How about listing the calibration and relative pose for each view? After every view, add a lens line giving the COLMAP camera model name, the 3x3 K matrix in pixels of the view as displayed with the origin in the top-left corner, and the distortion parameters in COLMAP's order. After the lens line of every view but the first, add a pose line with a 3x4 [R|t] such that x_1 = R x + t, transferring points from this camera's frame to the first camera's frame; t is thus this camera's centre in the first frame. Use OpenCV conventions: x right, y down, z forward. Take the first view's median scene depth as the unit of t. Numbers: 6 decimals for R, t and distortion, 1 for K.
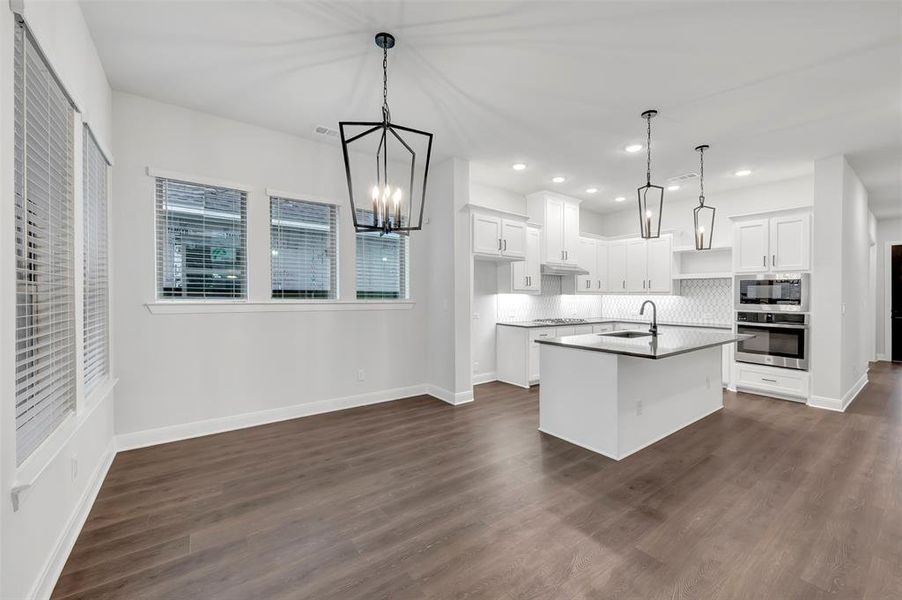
lens RADIAL K [[357.6, 0, 461.9], [0, 357.6, 292.2], [0, 0, 1]] dist [0.003495, 0.000079]
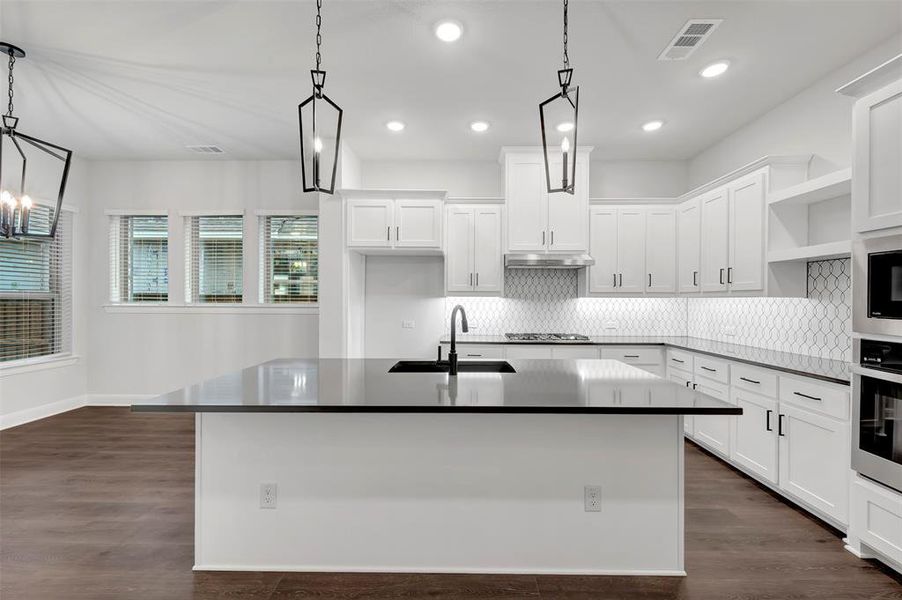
lens RADIAL K [[357.6, 0, 453.1], [0, 357.6, 298.4], [0, 0, 1]] dist [0.003495, 0.000079]
pose [[0.790931, -0.006662, -0.611870, 0.704843], [0.006259, 0.999977, -0.002797, 0.011572], [0.611874, -0.001618, 0.790954, 0.479443]]
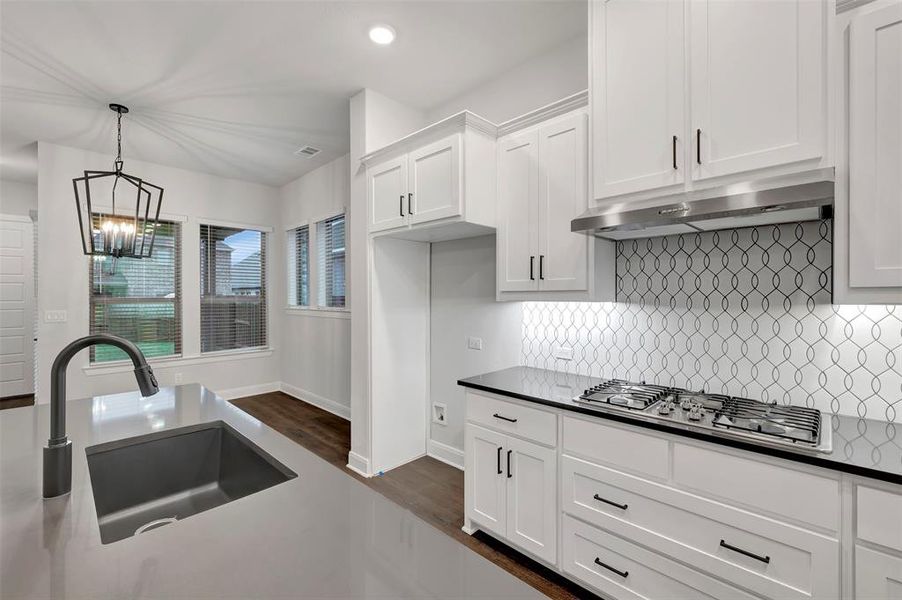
lens RADIAL K [[383.6, 0, 469.0], [0, 383.6, 300.5], [0, 0, 1]] dist [-0.002692, 0.000786]
pose [[0.165226, -0.003164, -0.986251, 0.677330], [0.007900, 0.999967, -0.001885, 0.004766], [0.986224, -0.007480, 0.165245, 1.027219]]
